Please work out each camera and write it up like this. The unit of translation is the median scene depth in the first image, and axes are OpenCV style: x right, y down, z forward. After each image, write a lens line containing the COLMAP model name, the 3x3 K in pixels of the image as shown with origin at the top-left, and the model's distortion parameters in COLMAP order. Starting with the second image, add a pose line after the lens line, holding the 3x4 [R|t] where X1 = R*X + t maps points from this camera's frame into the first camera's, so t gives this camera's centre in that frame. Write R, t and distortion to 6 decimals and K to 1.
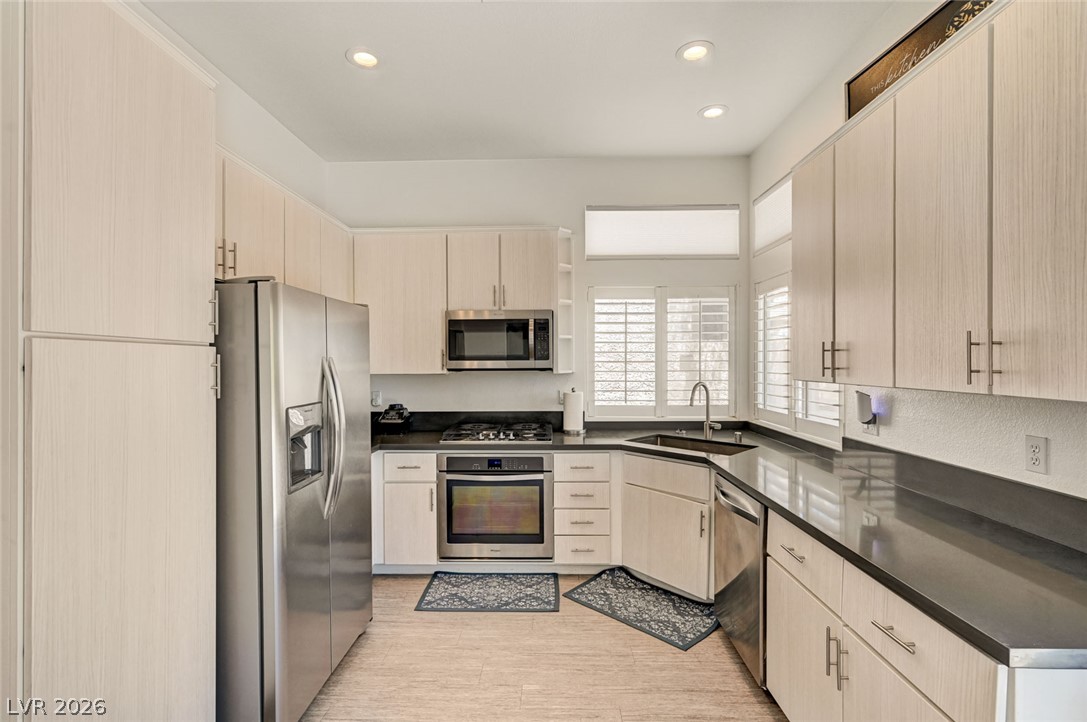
lens RADIAL K [[488.9, 0, 543.5], [0, 488.9, 361.0], [0, 0, 1]] dist [-0.001290, 0.000396]
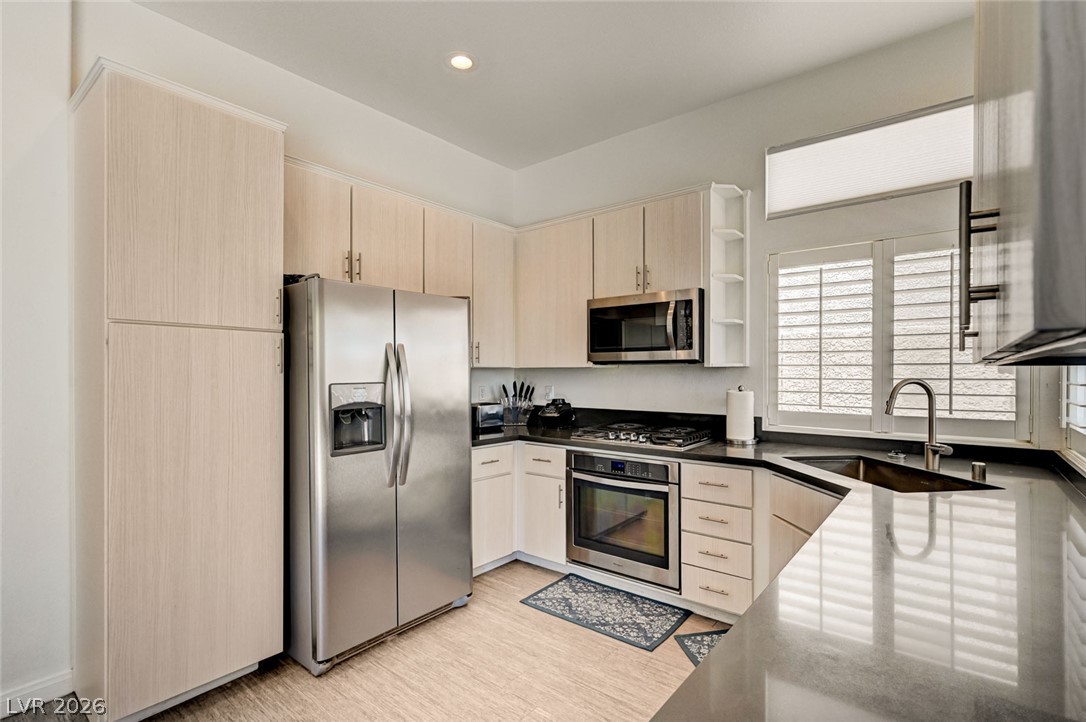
lens RADIAL K [[510.4, 0, 544.2], [0, 510.4, 372.9], [0, 0, 1]] dist [0.002176, 0.000066]
pose [[0.793976, 0.006974, -0.607909, 0.352791], [-0.002295, 0.999961, 0.008473, 0.031891], [0.607944, -0.005332, 0.793962, 0.182421]]
